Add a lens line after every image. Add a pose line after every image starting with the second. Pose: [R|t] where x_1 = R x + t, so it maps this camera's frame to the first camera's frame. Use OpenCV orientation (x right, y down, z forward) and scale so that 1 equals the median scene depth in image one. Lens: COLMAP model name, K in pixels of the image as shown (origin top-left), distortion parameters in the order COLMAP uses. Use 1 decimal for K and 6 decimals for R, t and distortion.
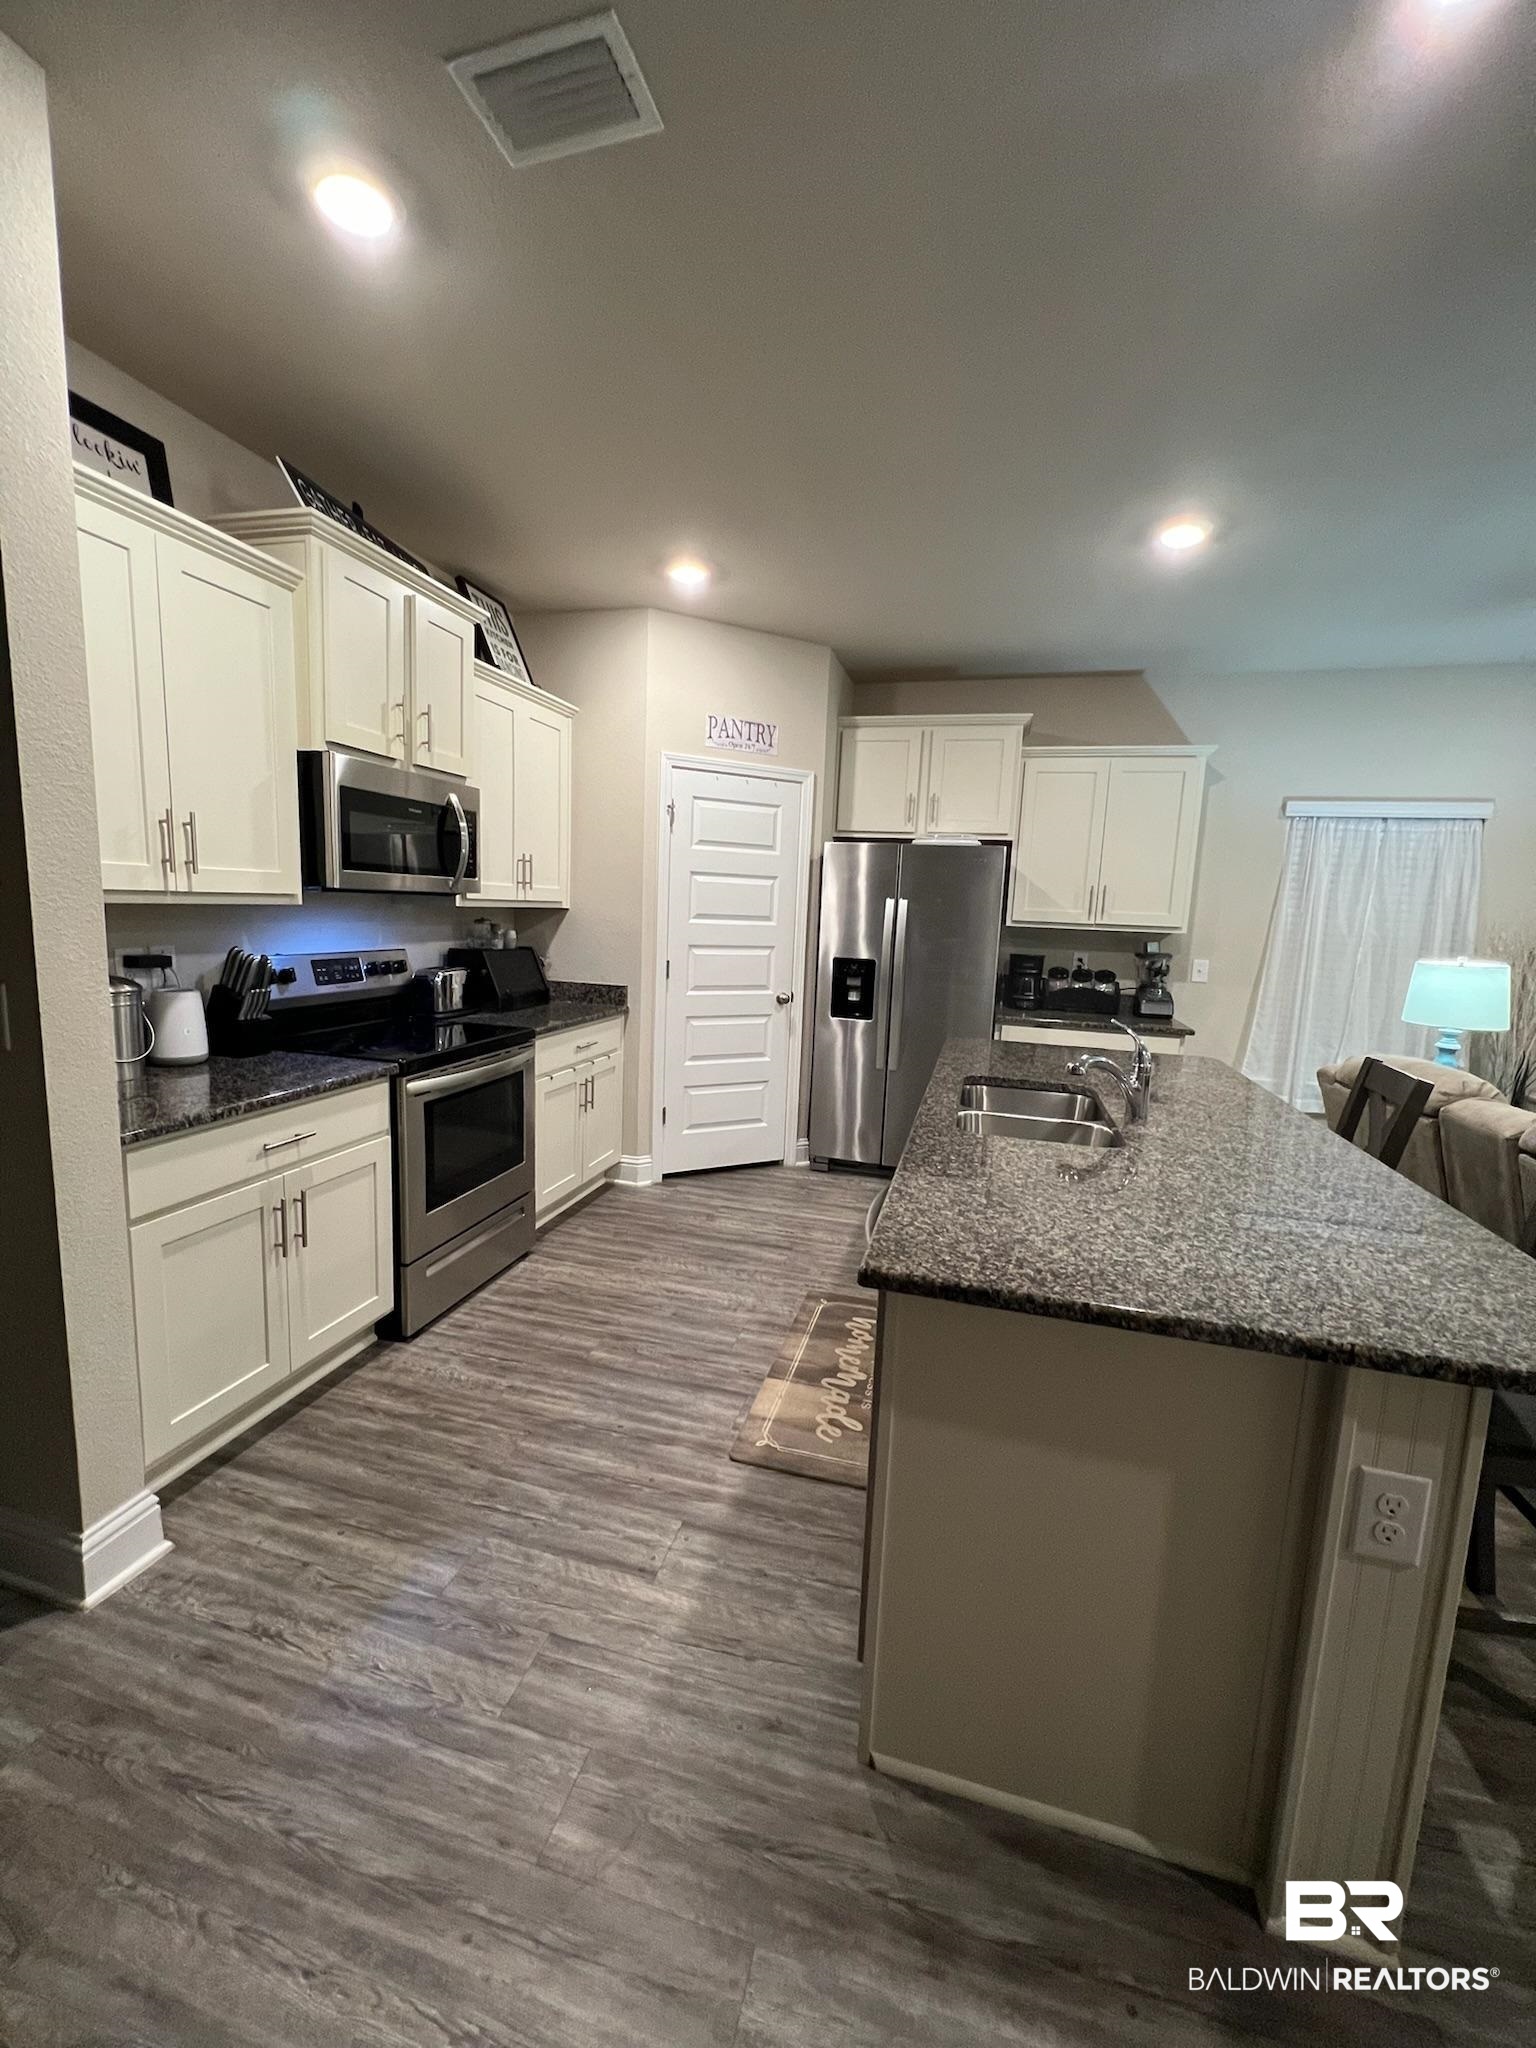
lens RADIAL K [[819.0, 0, 769.1], [0, 819.0, 1015.0], [0, 0, 1]] dist [-0.000510, -0.001427]
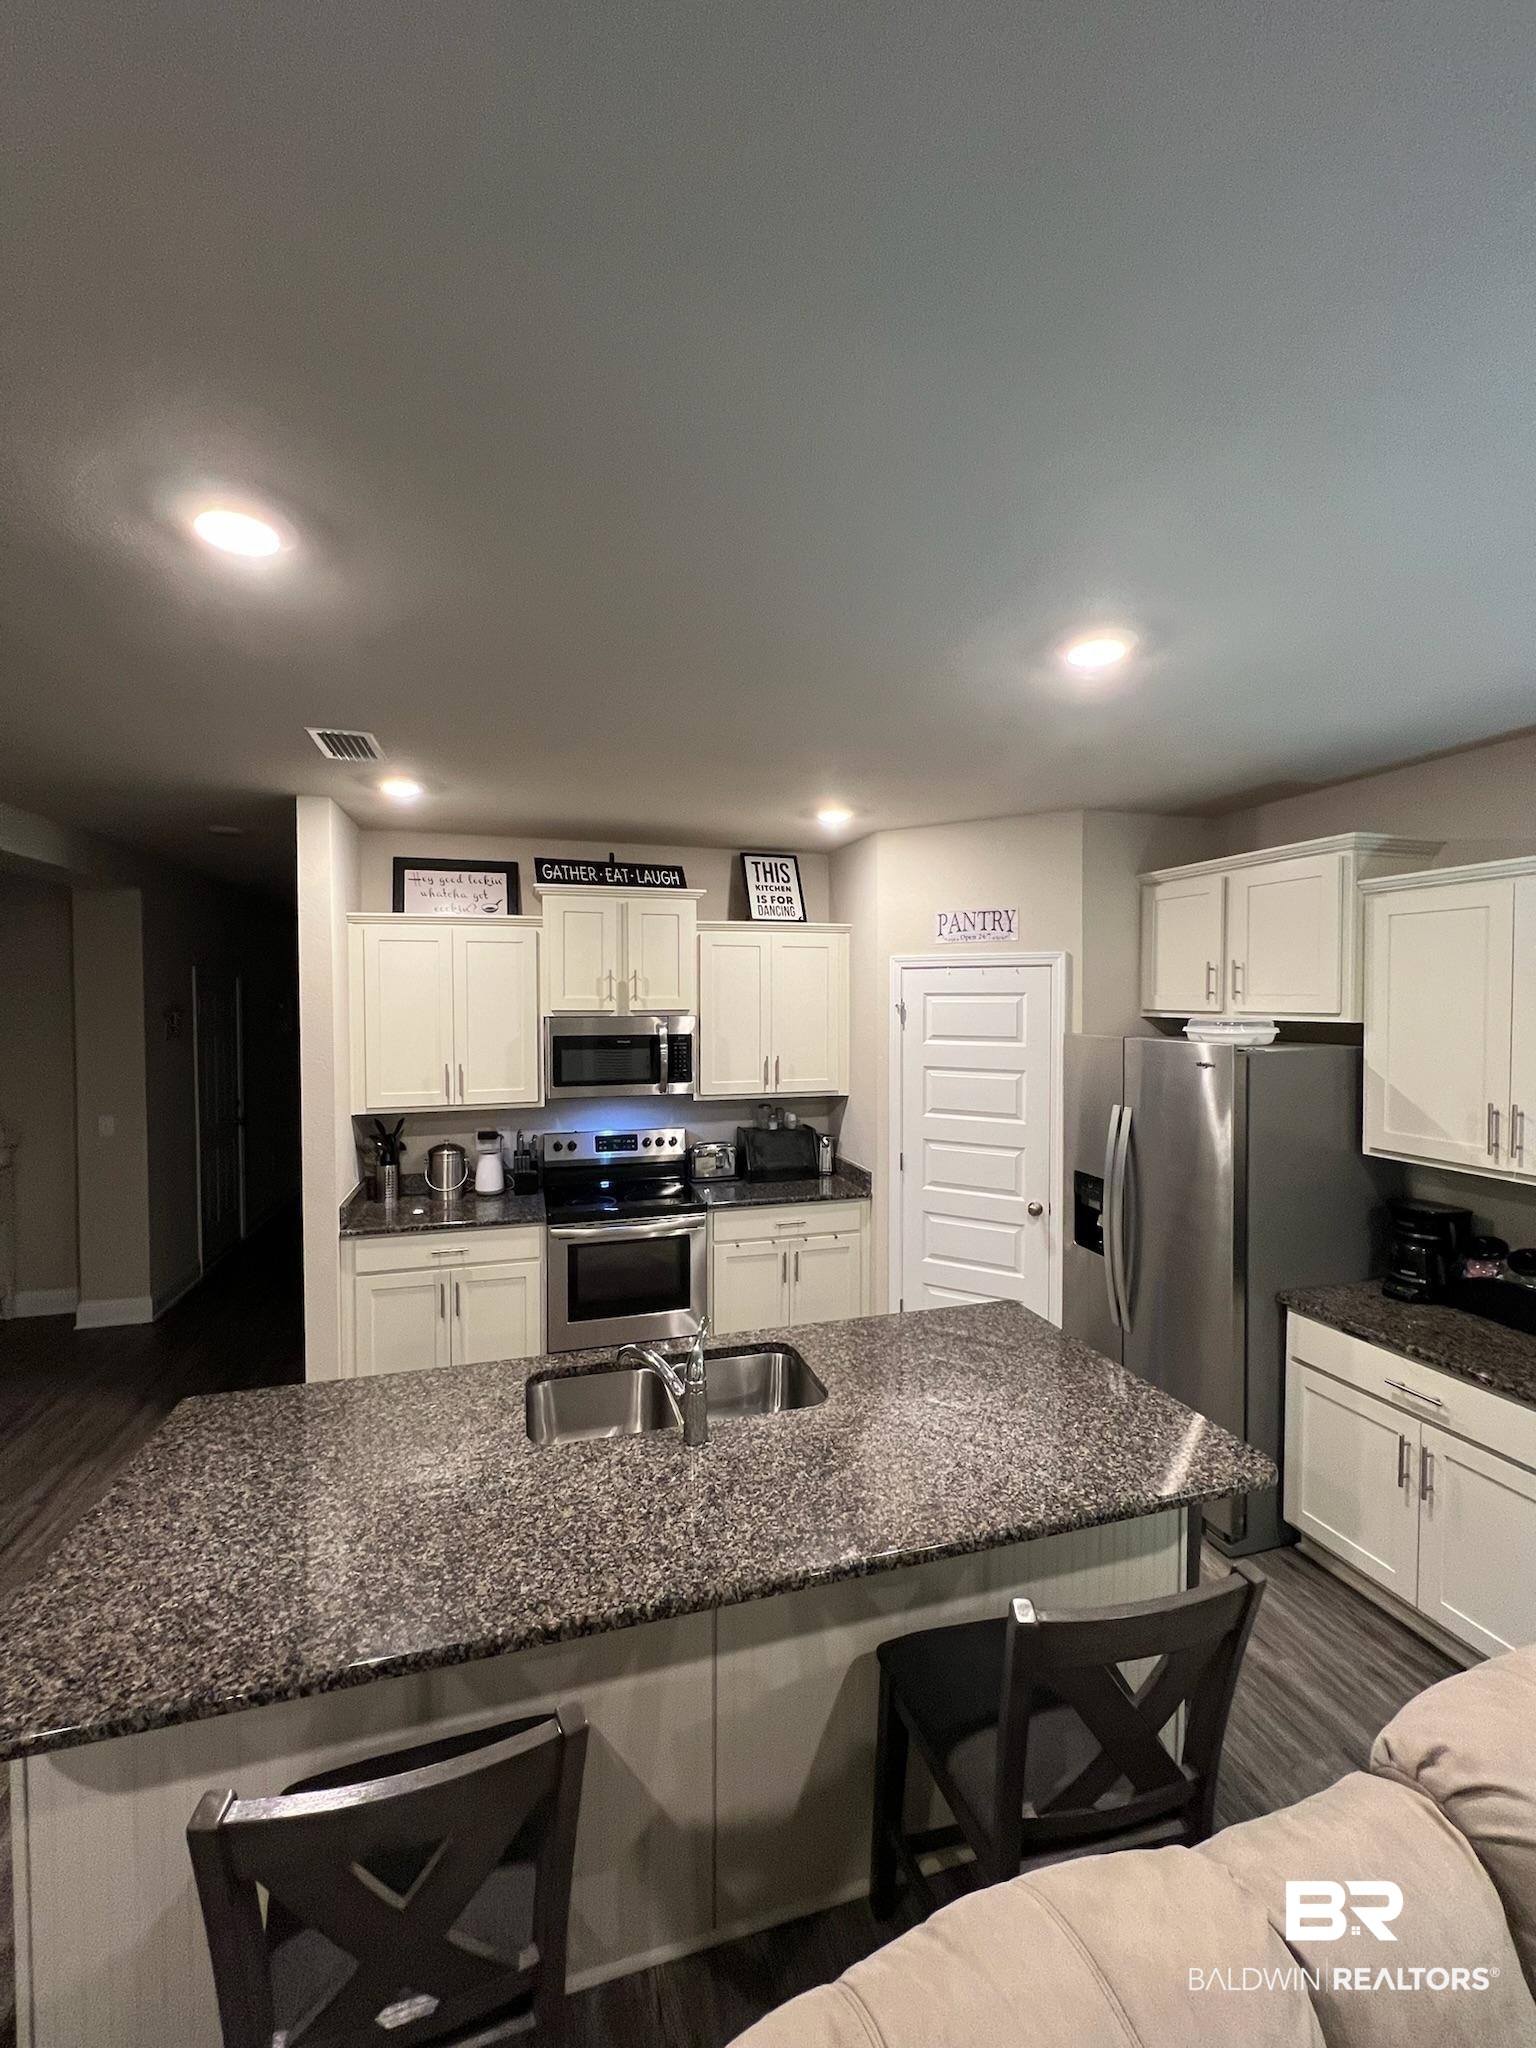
lens RADIAL K [[819.0, 0, 761.1], [0, 819.0, 1011.3], [0, 0, 1]] dist [-0.000510, -0.001427]
pose [[0.525269, -0.026811, -0.850513, 0.663339], [-0.091376, 0.991947, -0.087702, -0.137066], [0.846016, 0.123784, 0.518590, 0.303611]]
